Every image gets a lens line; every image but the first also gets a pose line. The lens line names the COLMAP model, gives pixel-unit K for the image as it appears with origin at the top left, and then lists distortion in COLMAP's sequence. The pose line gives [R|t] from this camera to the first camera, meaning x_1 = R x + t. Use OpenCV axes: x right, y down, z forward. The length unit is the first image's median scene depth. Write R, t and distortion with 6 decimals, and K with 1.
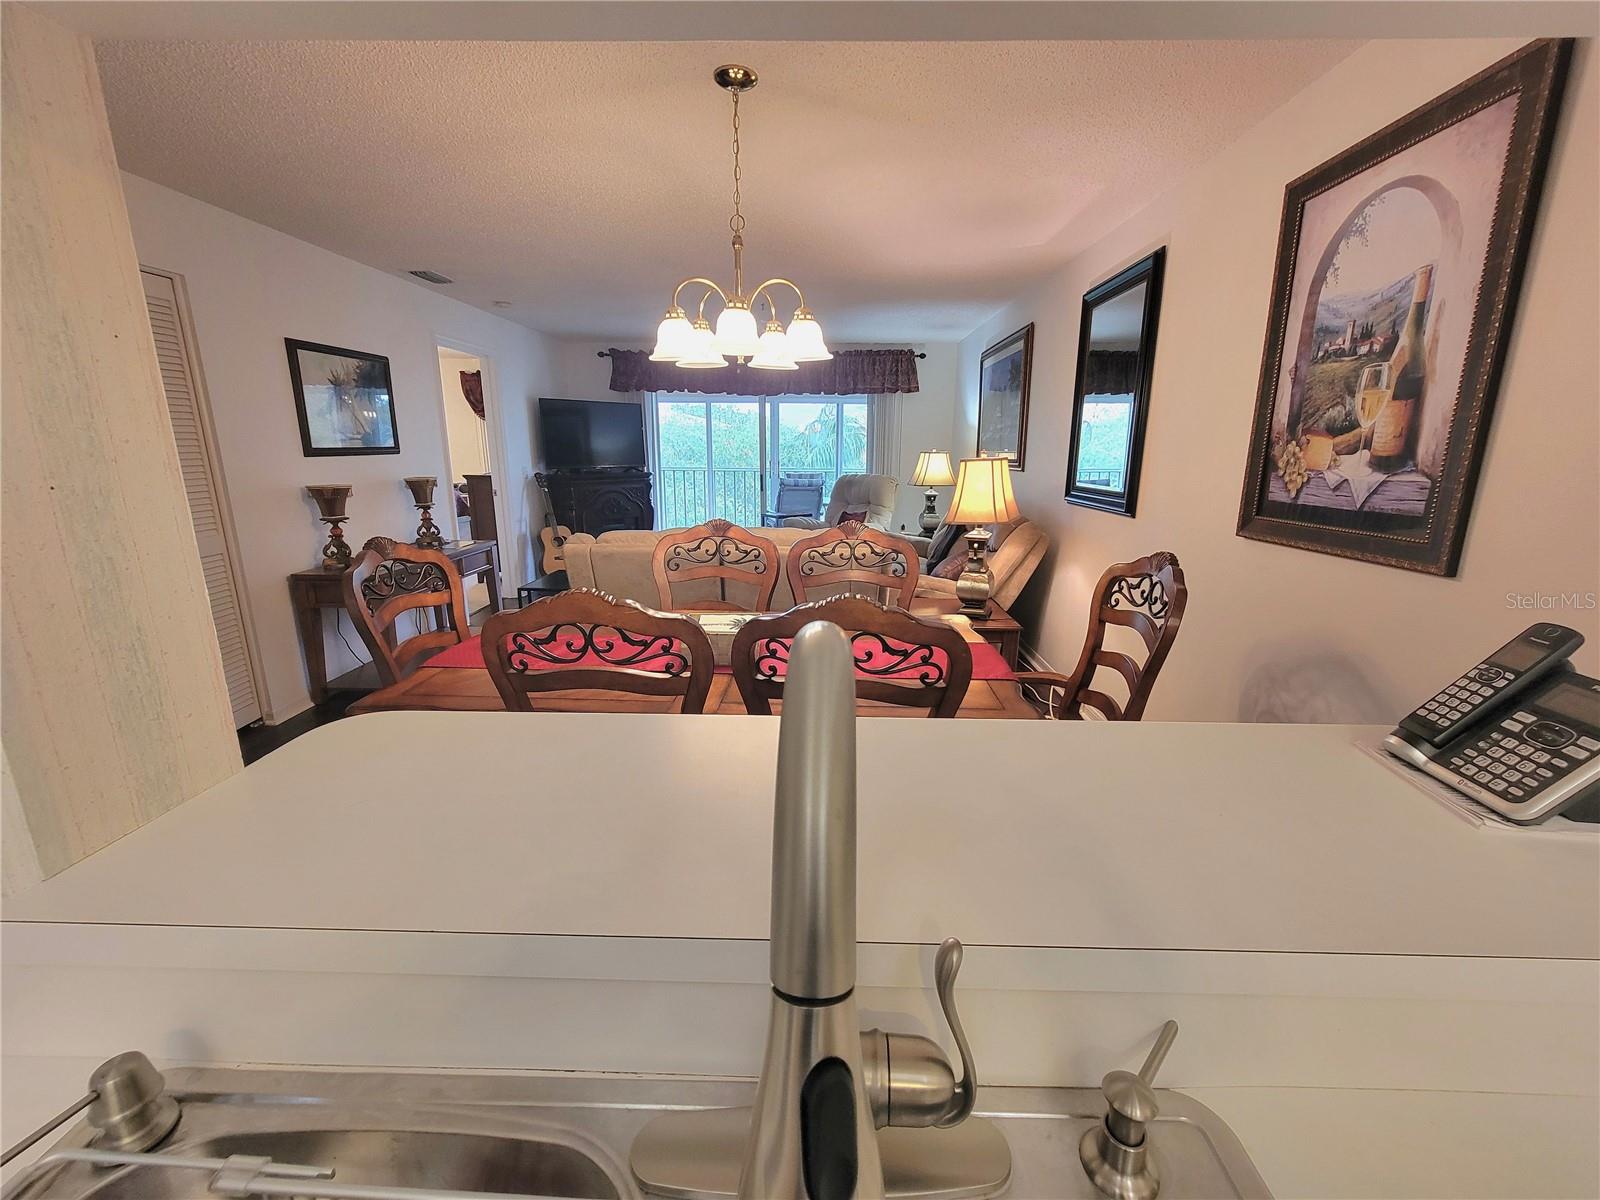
lens RADIAL K [[654.5, 0, 804.7], [0, 654.5, 601.9], [0, 0, 1]] dist [-0.002066, 0.001067]
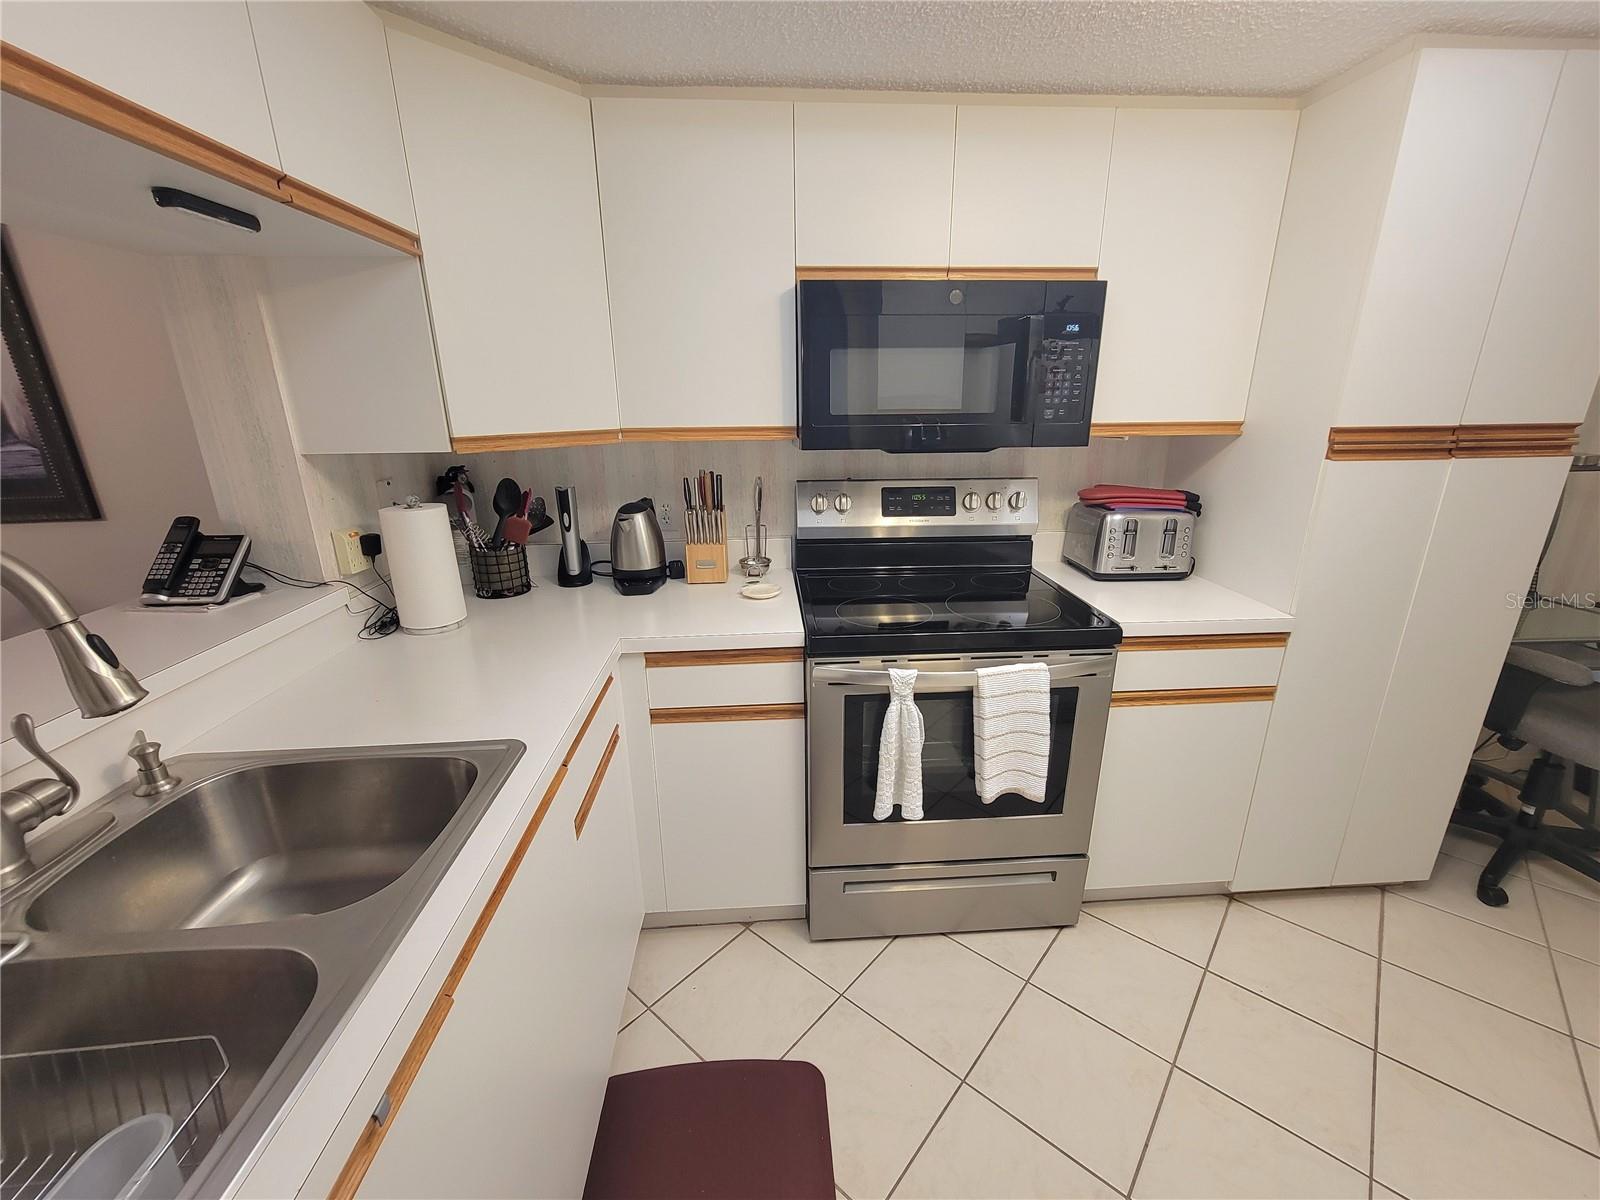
lens RADIAL K [[654.5, 0, 804.7], [0, 654.5, 601.9], [0, 0, 1]] dist [-0.002066, 0.001067]
pose [[-0.089979, -0.300955, 0.949384, -0.270382], [0.242574, 0.917921, 0.313972, 0.028832], [-0.965951, 0.258547, -0.009589, -0.202029]]
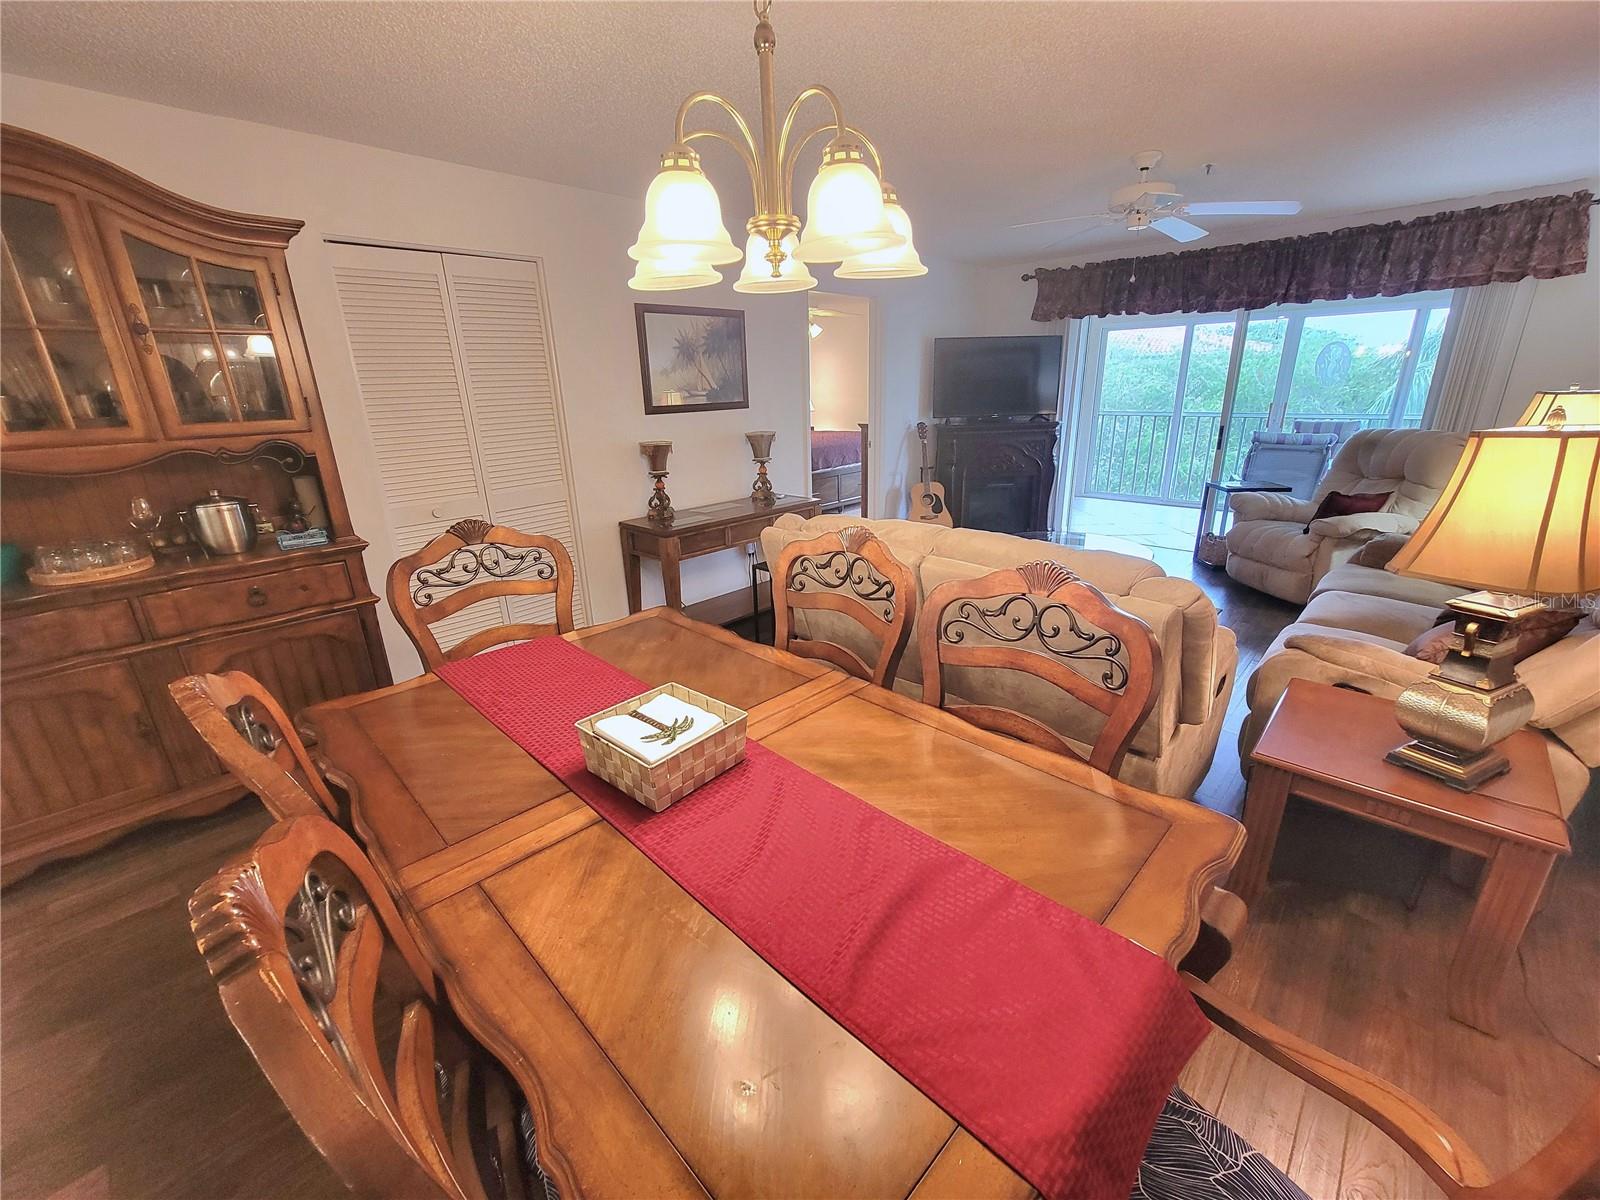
lens RADIAL K [[654.5, 0, 804.7], [0, 654.5, 601.9], [0, 0, 1]] dist [-0.002066, 0.001067]
pose [[0.738486, 0.188831, -0.647288, 0.269860], [-0.128256, 0.981797, 0.140091, -0.137500], [0.661958, -0.020437, 0.749262, 0.470136]]
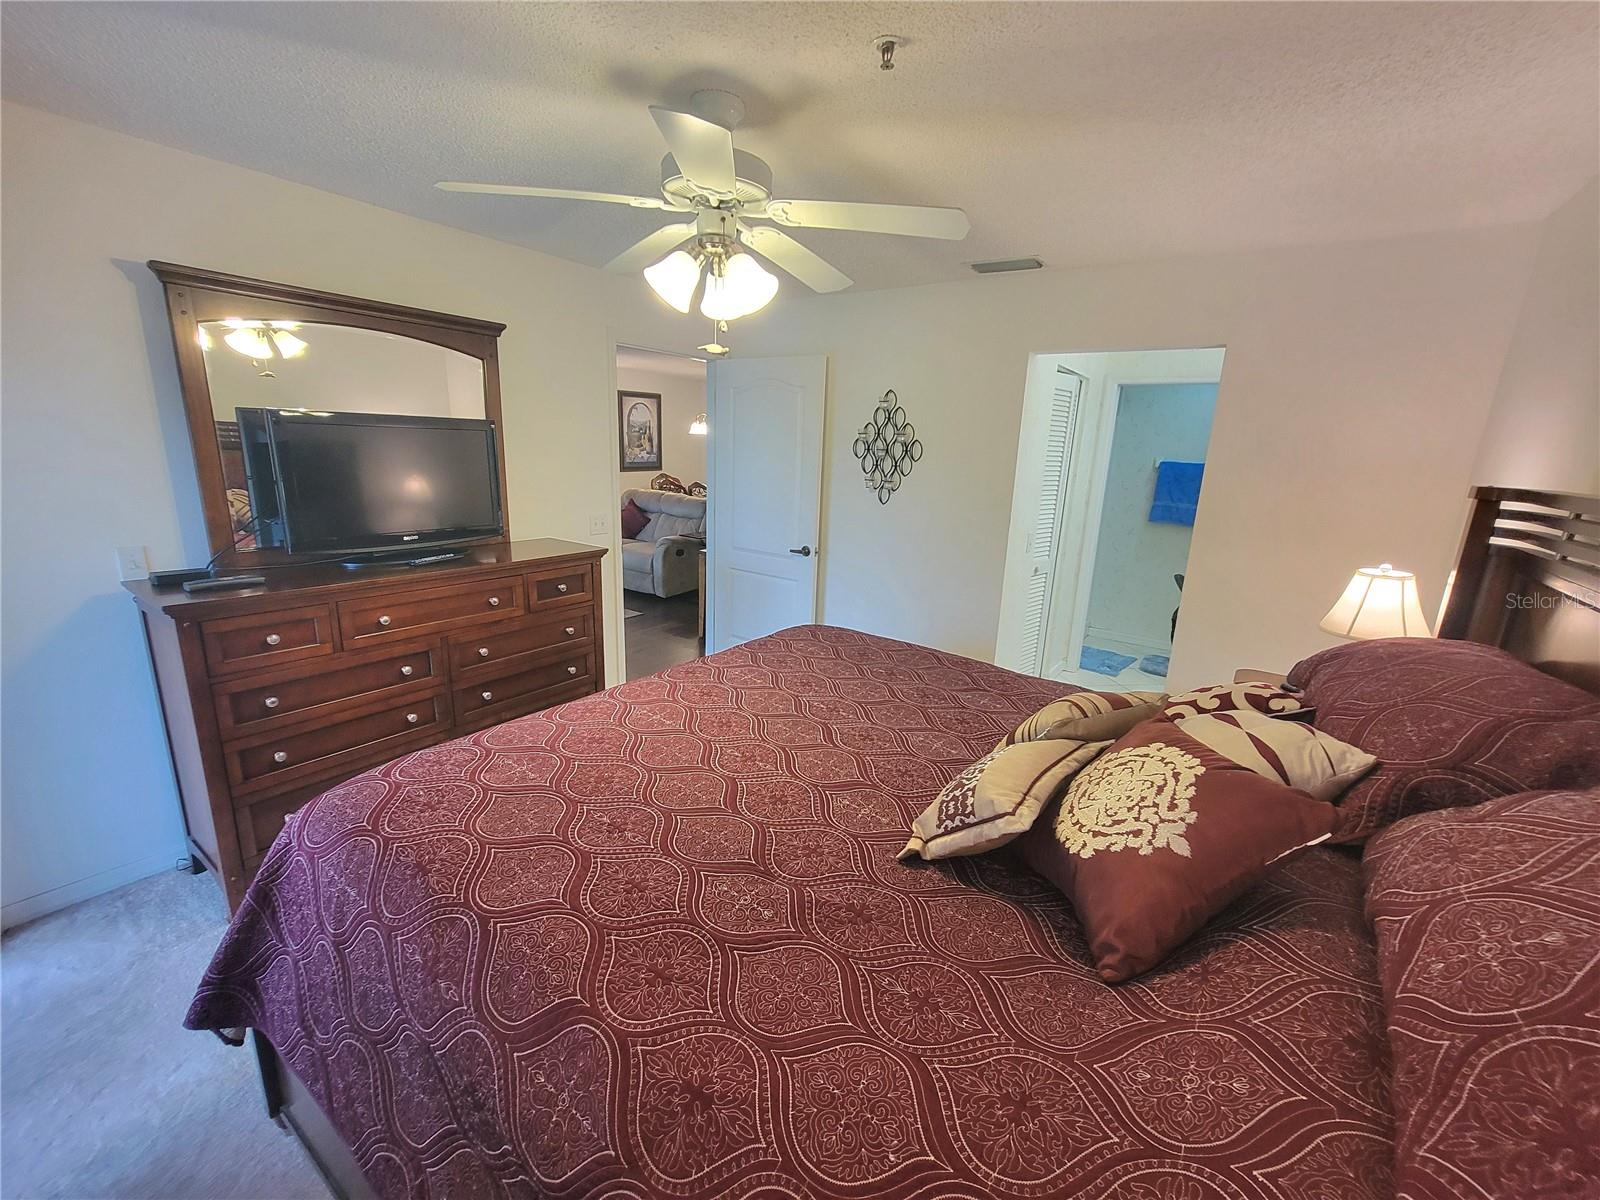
lens RADIAL K [[654.5, 0, 804.7], [0, 654.5, 601.9], [0, 0, 1]] dist [-0.002066, 0.001067]
pose [[-0.829014, -0.178350, 0.530026, -2.171792], [0.081471, 0.899152, 0.429987, -0.867201], [-0.553262, 0.399647, -0.730879, 3.088646]]
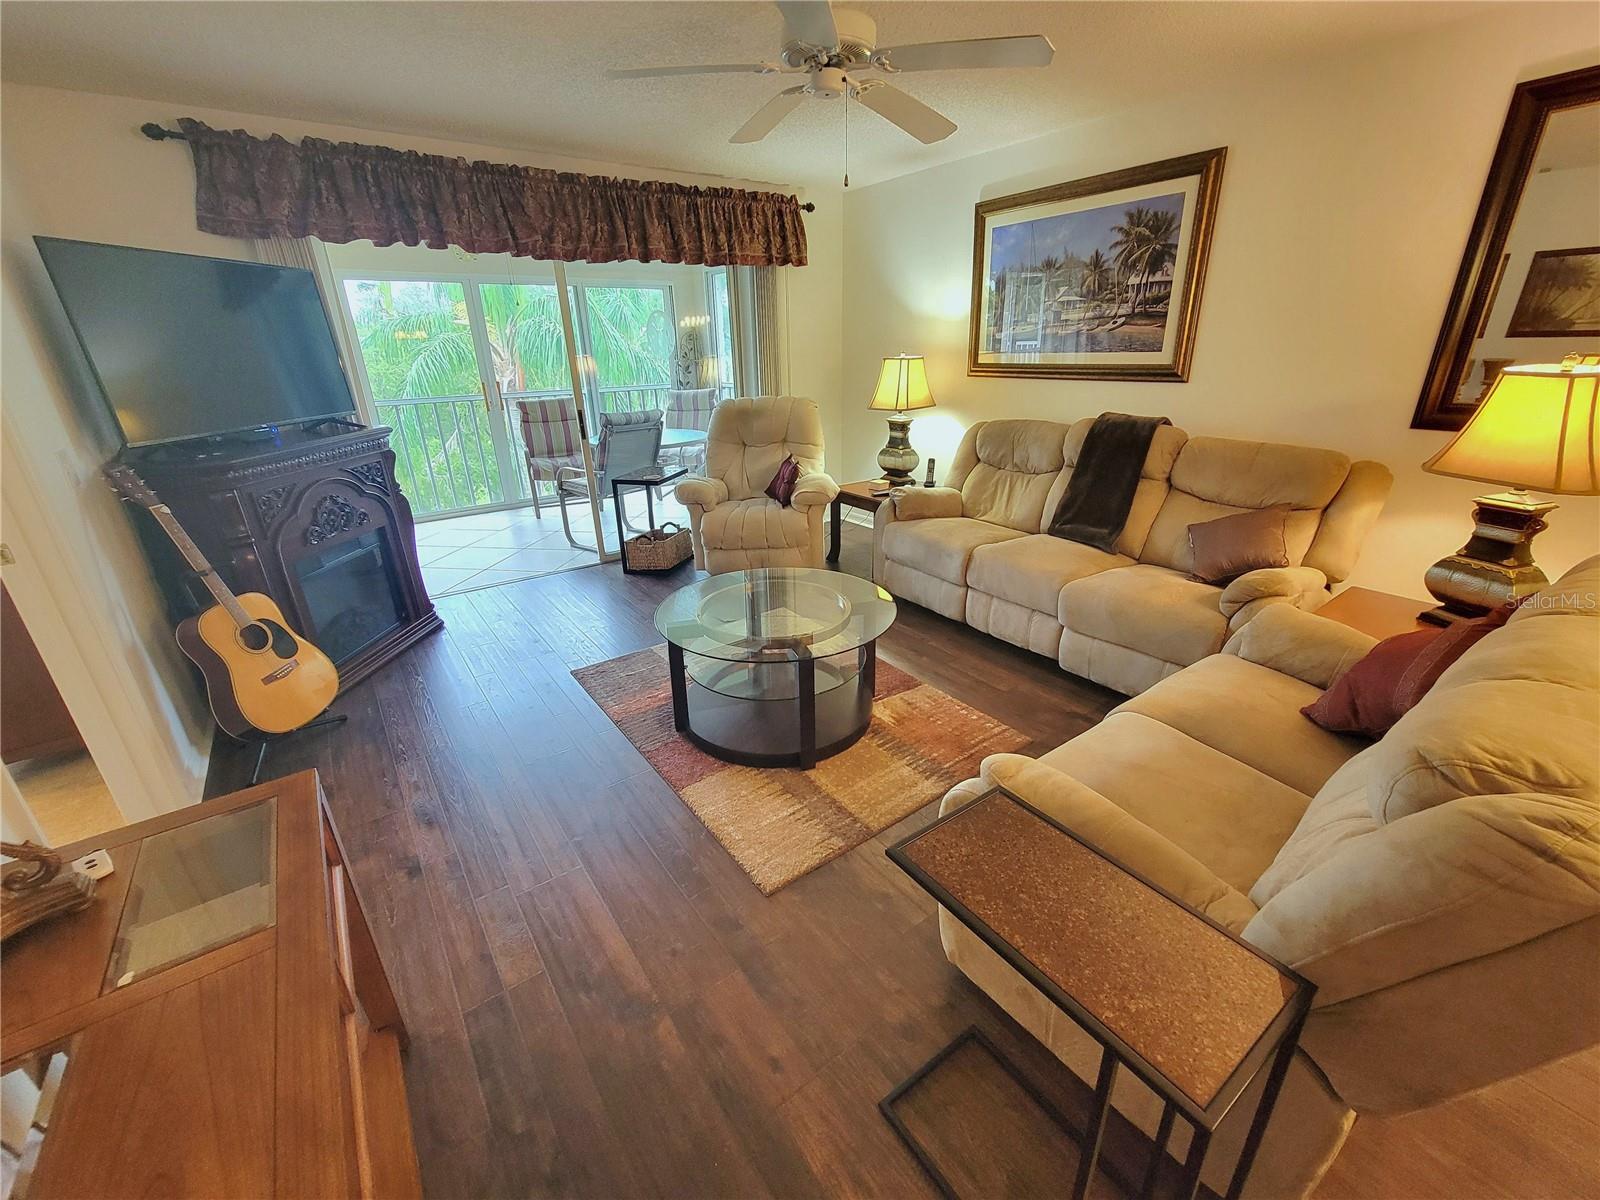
lens RADIAL K [[654.5, 0, 804.7], [0, 654.5, 601.9], [0, 0, 1]] dist [-0.002066, 0.001067]
pose [[0.789699, -0.249593, 0.560428, -0.783174], [0.168210, 0.966582, 0.193455, -0.311359], [-0.589984, -0.058502, 0.805293, 1.171096]]
